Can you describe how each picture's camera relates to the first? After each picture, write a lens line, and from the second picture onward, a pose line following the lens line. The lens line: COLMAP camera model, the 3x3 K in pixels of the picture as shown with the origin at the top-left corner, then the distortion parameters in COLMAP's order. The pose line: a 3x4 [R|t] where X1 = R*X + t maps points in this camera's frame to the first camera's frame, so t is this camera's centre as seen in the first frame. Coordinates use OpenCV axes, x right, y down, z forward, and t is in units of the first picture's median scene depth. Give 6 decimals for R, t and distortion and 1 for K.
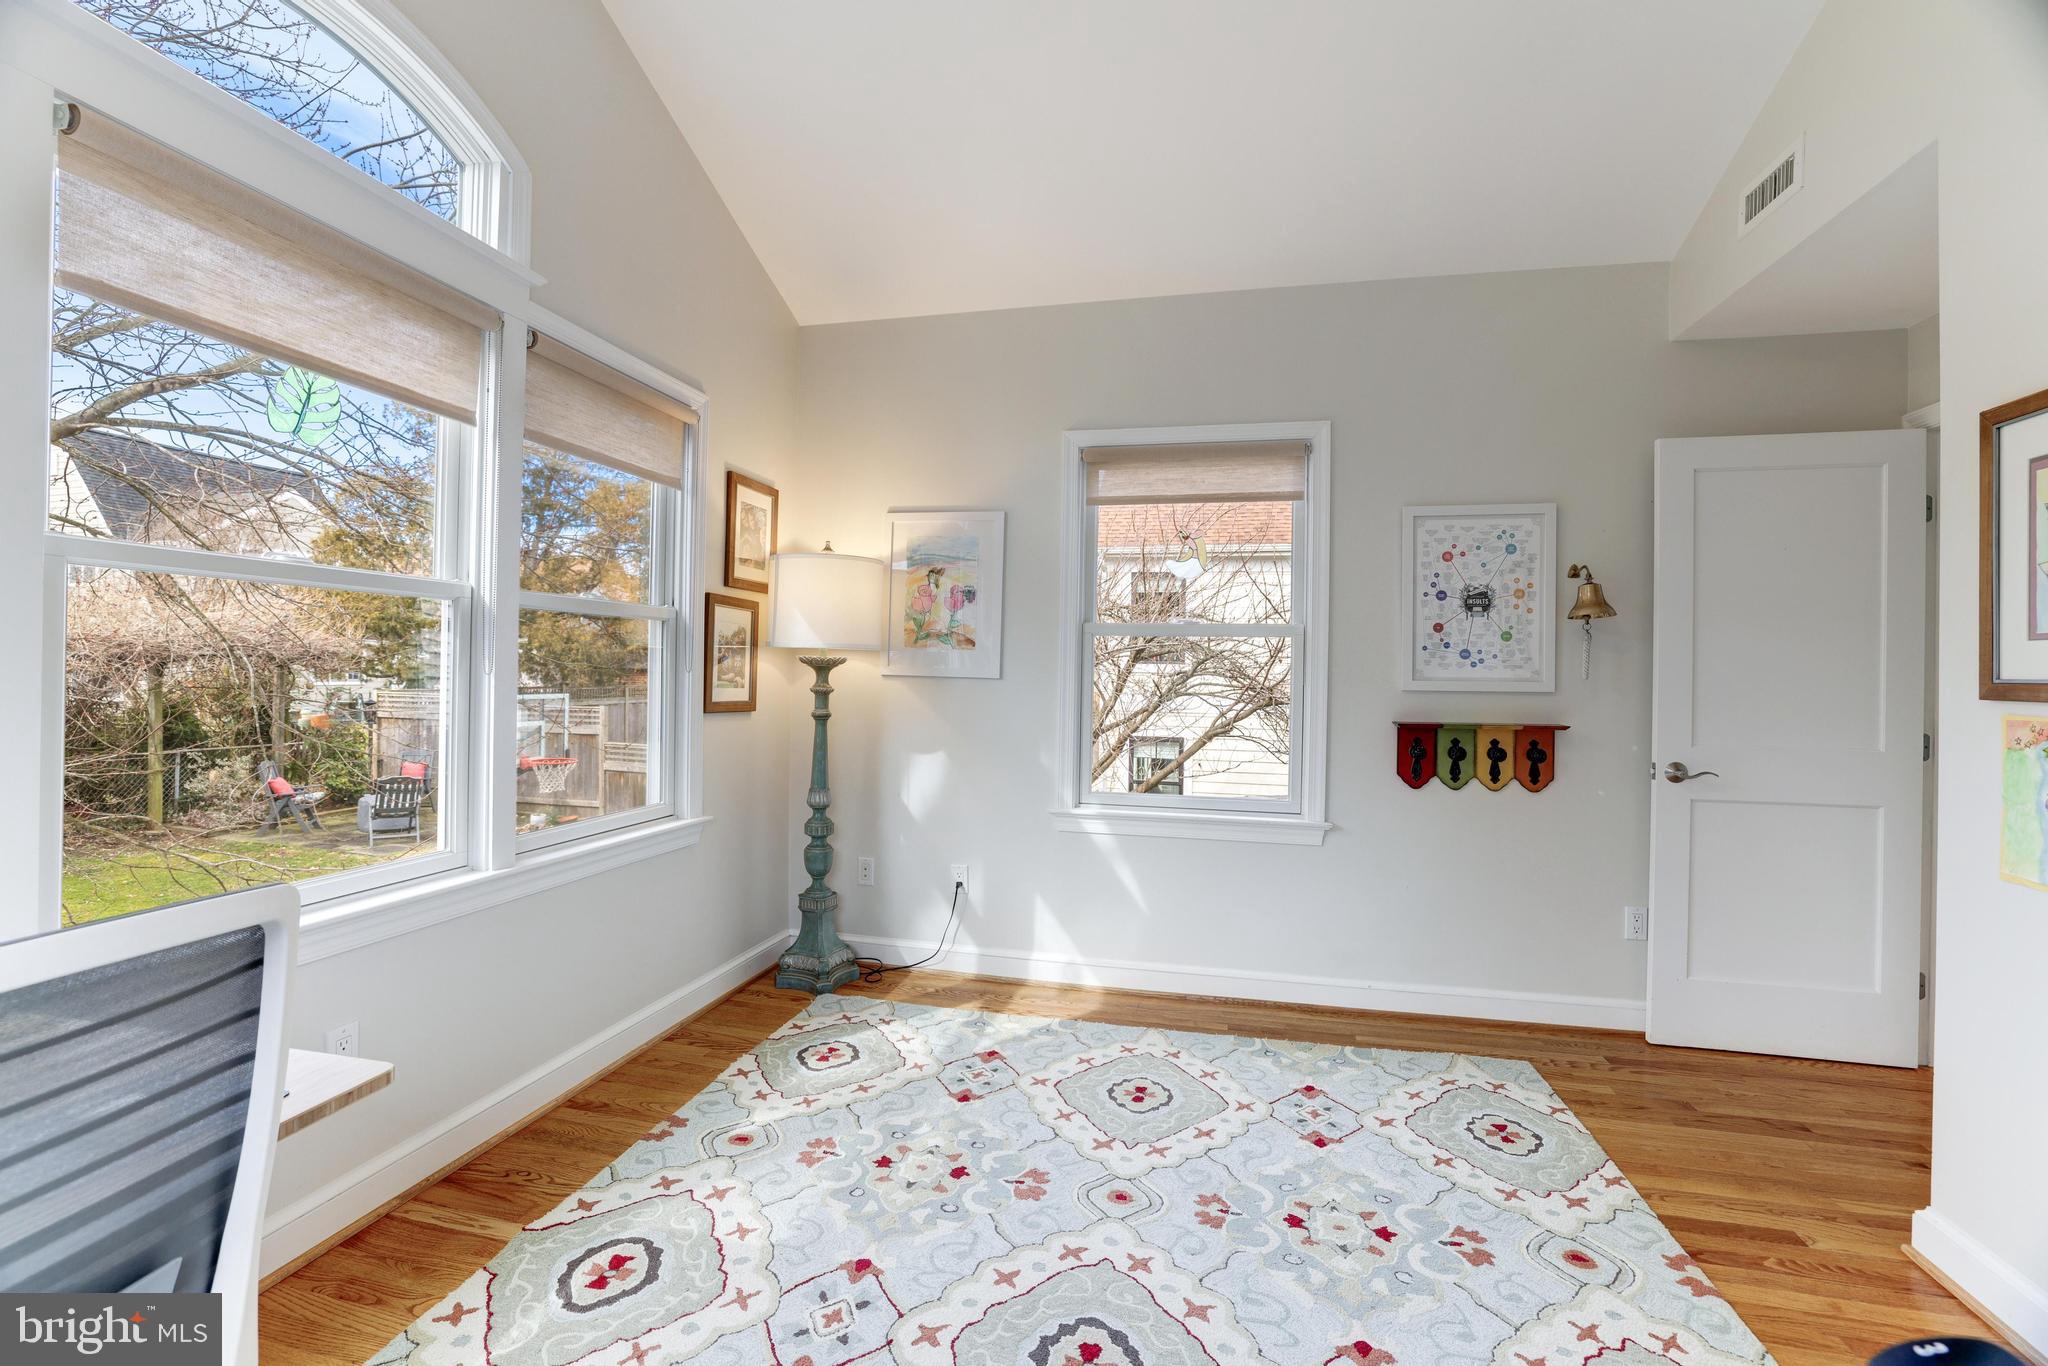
lens RADIAL K [[871.8, 0, 1030.8], [0, 871.8, 670.3], [0, 0, 1]] dist [-0.020279, 0.000475]
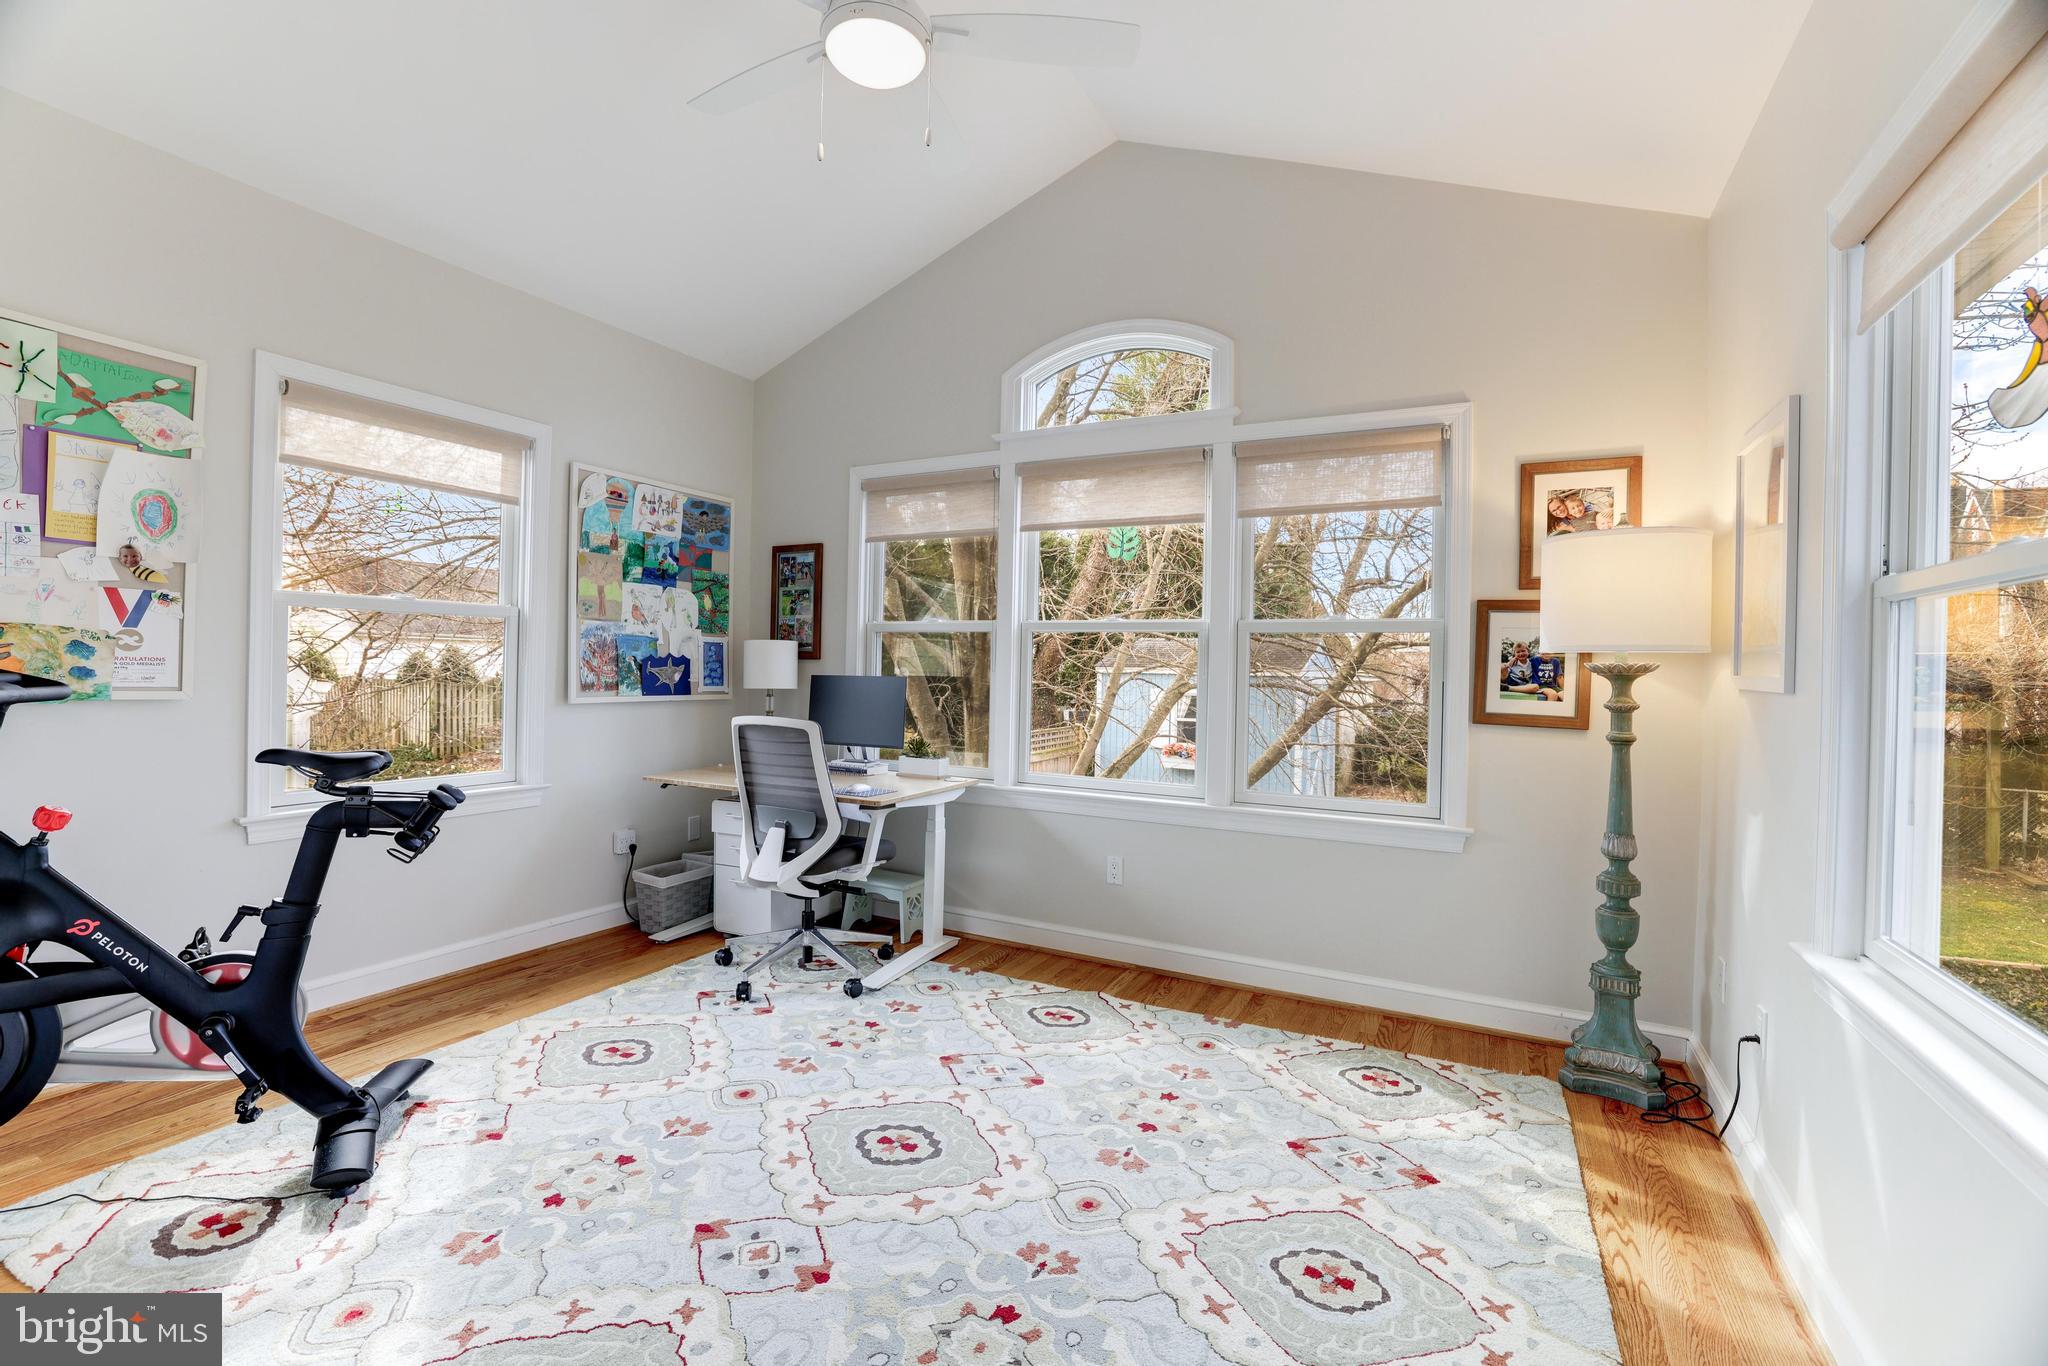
lens RADIAL K [[871.8, 0, 1031.9], [0, 871.8, 686.3], [0, 0, 1]] dist [-0.020279, 0.000475]
pose [[-0.245368, -0.011178, -0.969366, 0.869479], [-0.016203, 0.999841, -0.007428, 0.026464], [0.969295, 0.013884, -0.245510, 0.948899]]
